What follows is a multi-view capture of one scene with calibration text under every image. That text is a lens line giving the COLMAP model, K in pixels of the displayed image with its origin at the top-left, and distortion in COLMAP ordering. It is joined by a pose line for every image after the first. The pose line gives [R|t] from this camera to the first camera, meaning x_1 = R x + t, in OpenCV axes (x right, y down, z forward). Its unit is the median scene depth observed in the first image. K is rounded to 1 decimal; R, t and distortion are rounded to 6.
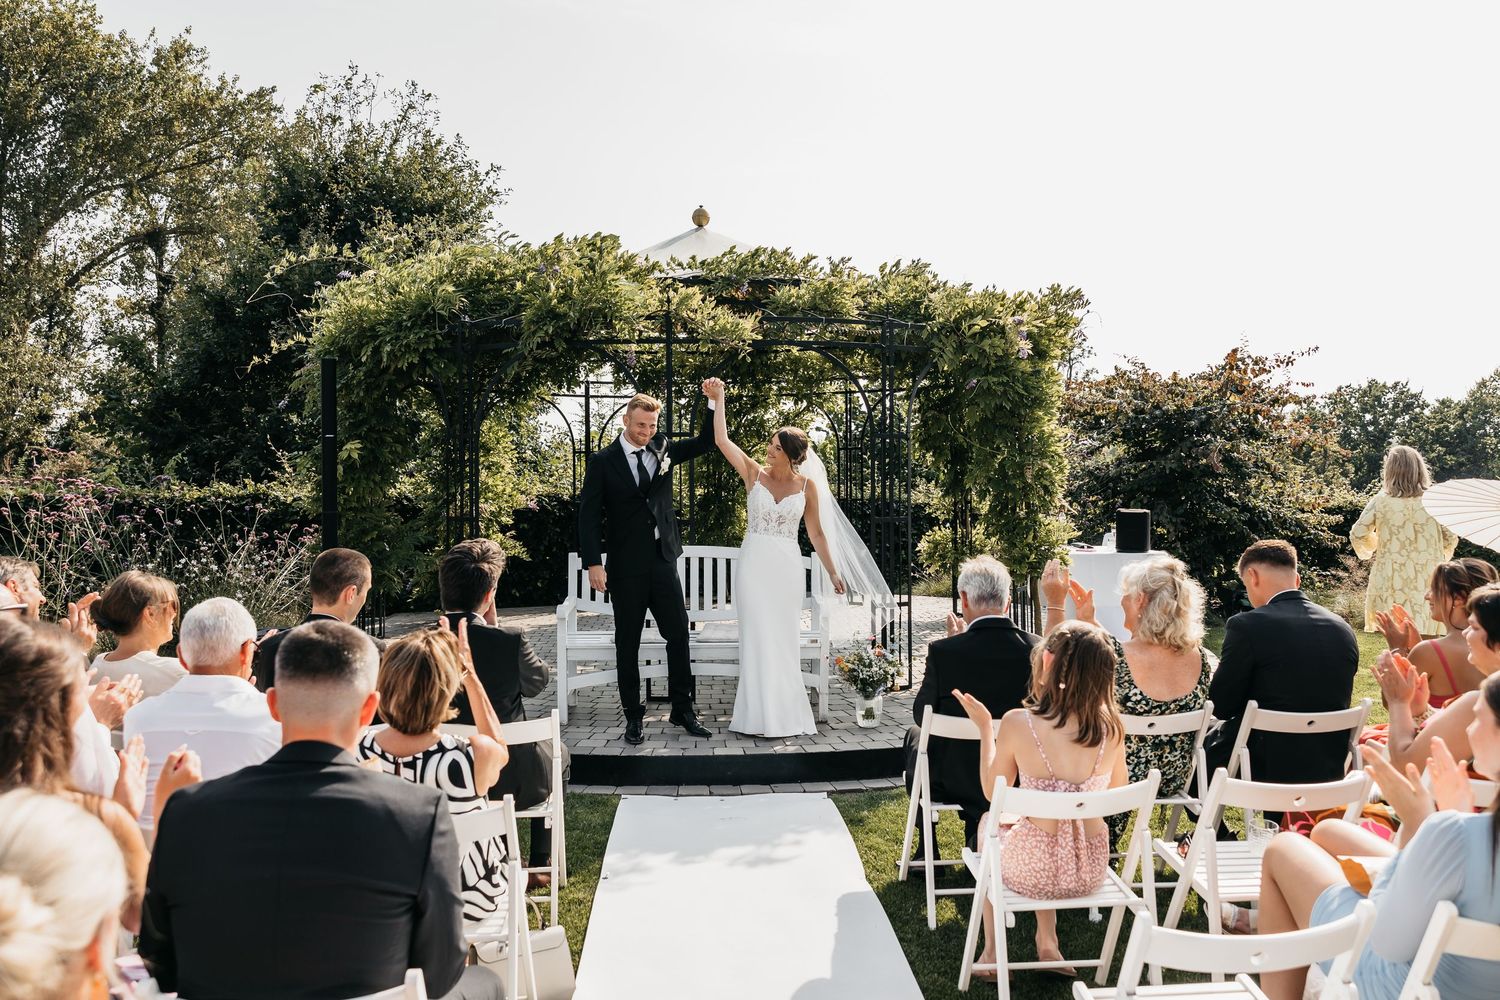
lens RADIAL K [[1210.6, 0, 768.0], [0, 1210.6, 497.9], [0, 0, 1]] dist [0.002706, 0.011898]
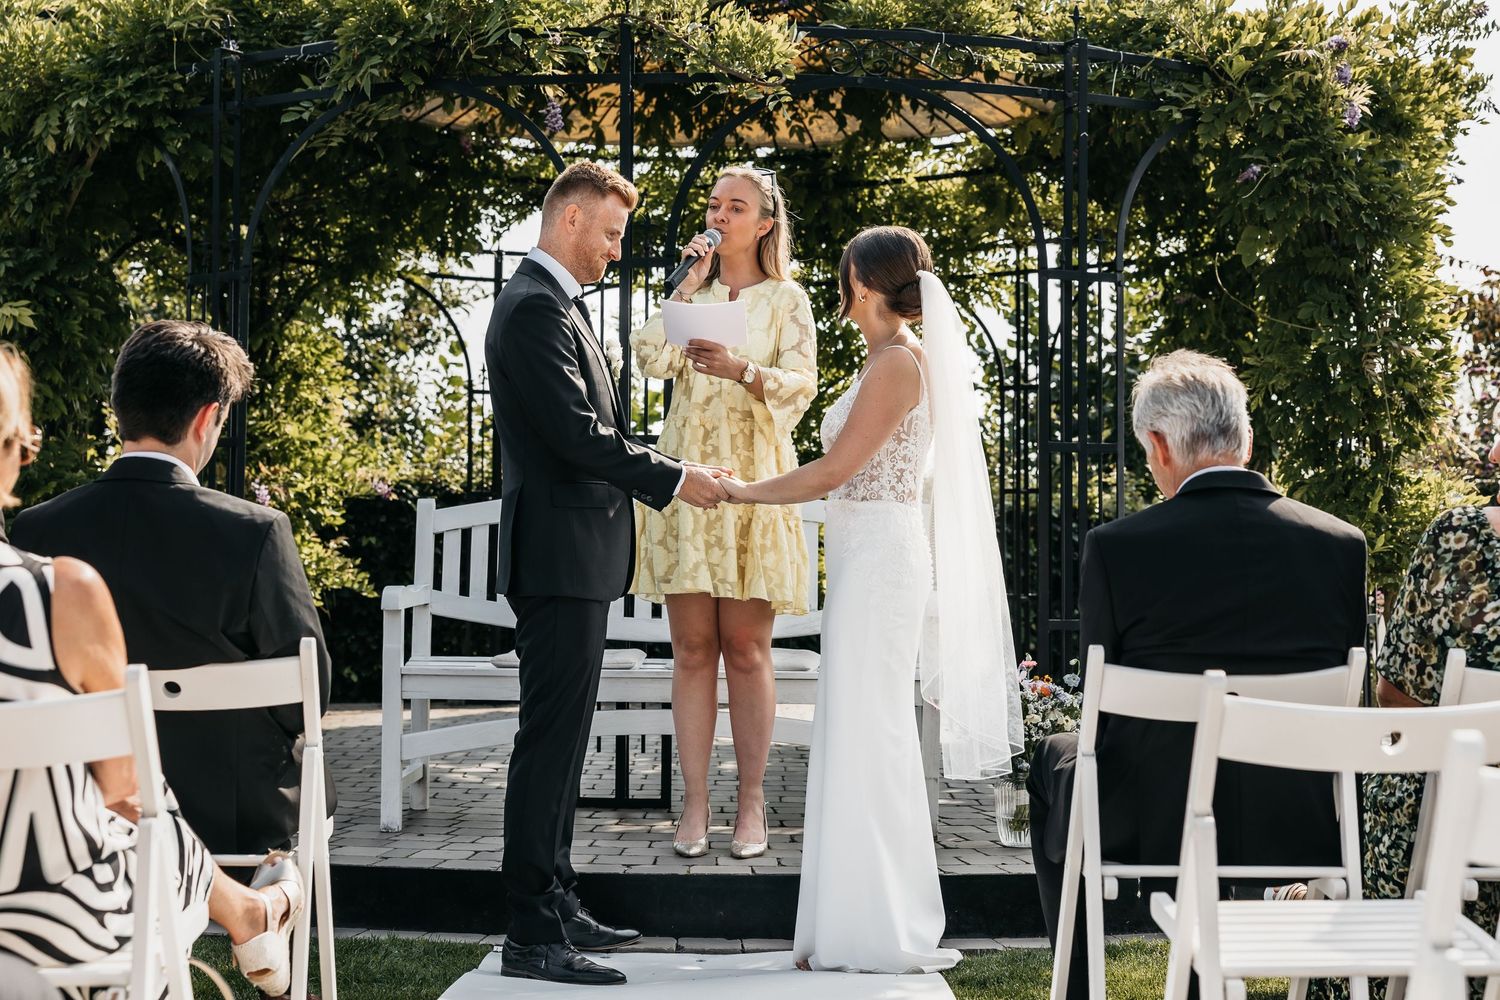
lens RADIAL K [[2387.3, 0, 729.8], [0, 2387.3, 469.9], [0, 0, 1]] dist [0.020625, 0.000000]
pose [[0.997205, 0.005229, -0.074532, 0.029188], [-0.009990, 0.997923, -0.063642, 0.079593], [0.074045, 0.064209, 0.995186, 0.035513]]
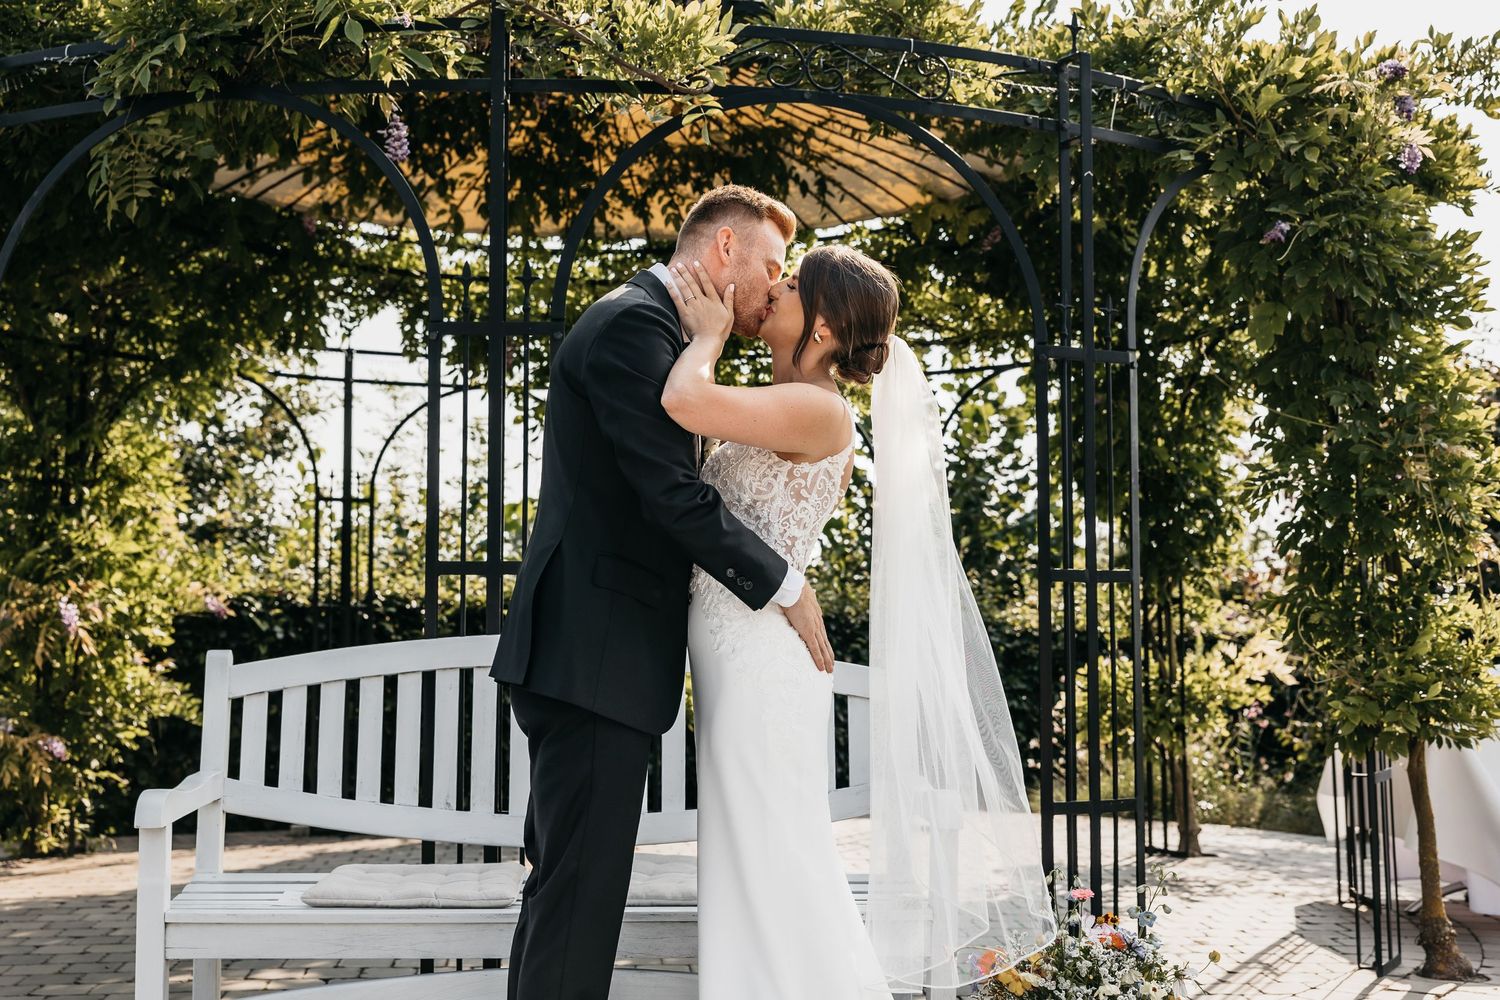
lens RADIAL K [[1912.6, 0, 723.1], [0, 1912.6, 498.2], [0, 0, 1]] dist [-0.000525, 0.000000]
pose [[0.999922, 0.004960, 0.011437, -0.016402], [-0.003837, 0.995361, -0.096136, 0.045911], [-0.011861, 0.096084, 0.995303, 0.366985]]
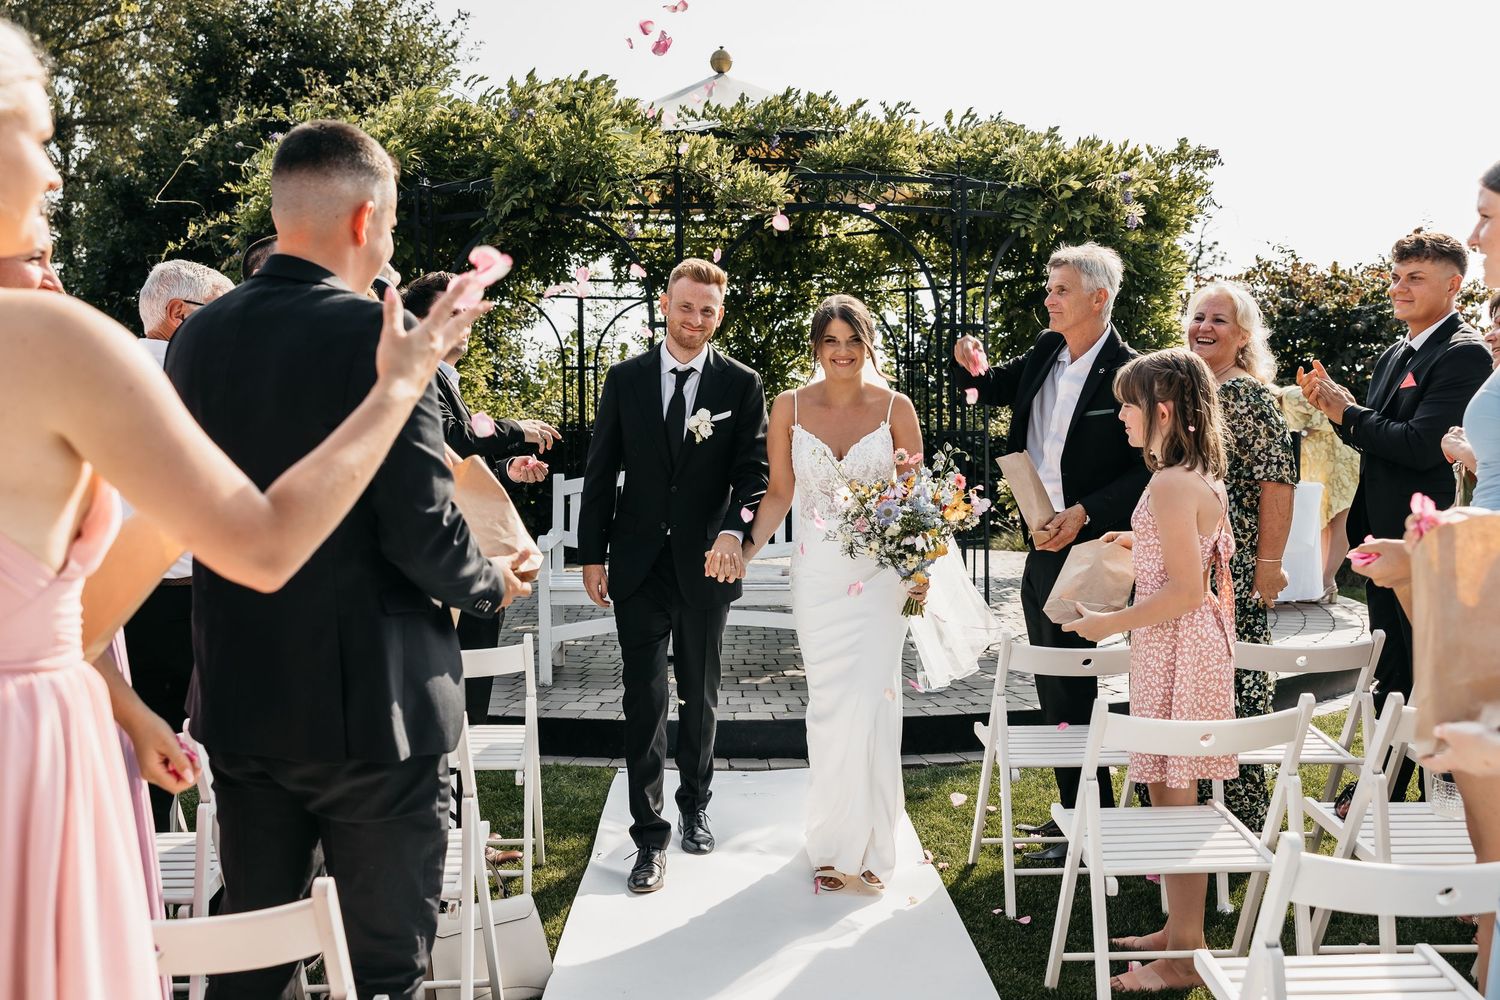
lens RADIAL K [[1510.9, 0, 725.5], [0, 1510.9, 493.6], [0, 0, 1]] dist [0.007946, 0.000000]
pose [[0.998344, -0.000634, -0.057516, 0.004333], [0.002103, 0.999673, 0.025481, 0.027963], [0.057481, -0.025559, 0.998019, 0.014379]]
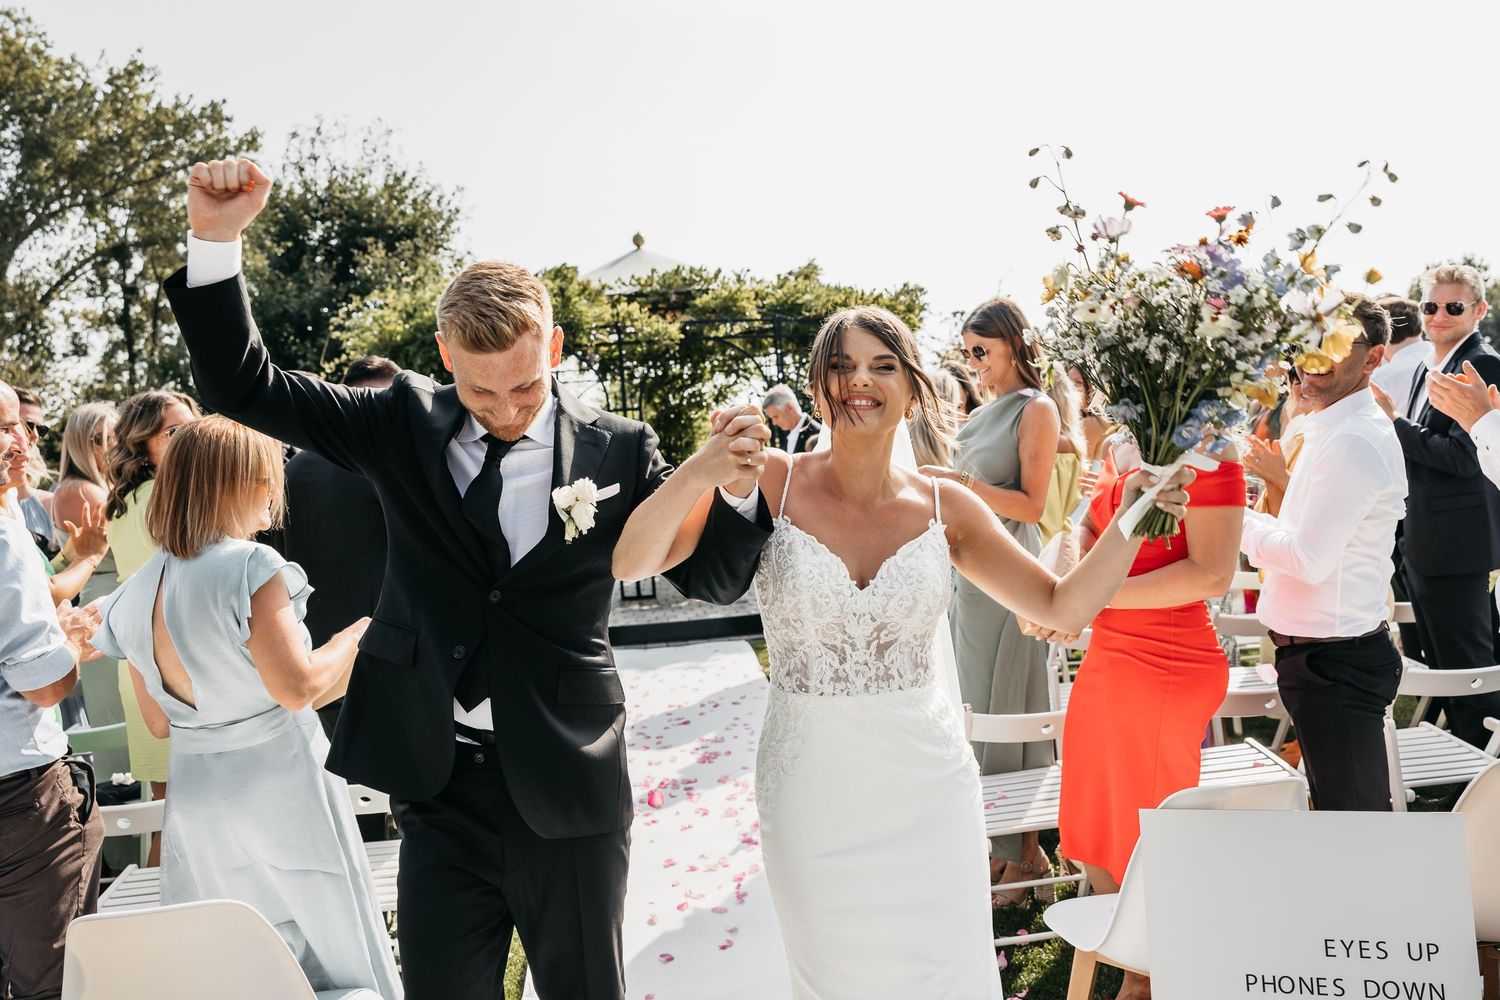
lens RADIAL K [[1210.6, 0, 771.4], [0, 1210.6, 489.9], [0, 0, 1]] dist [0.002706, 0.011898]
pose [[0.997254, -0.067576, 0.030288, 0.033834], [0.066906, 0.997503, 0.022594, 0.016967], [-0.031739, -0.020506, 0.999286, -0.348789]]
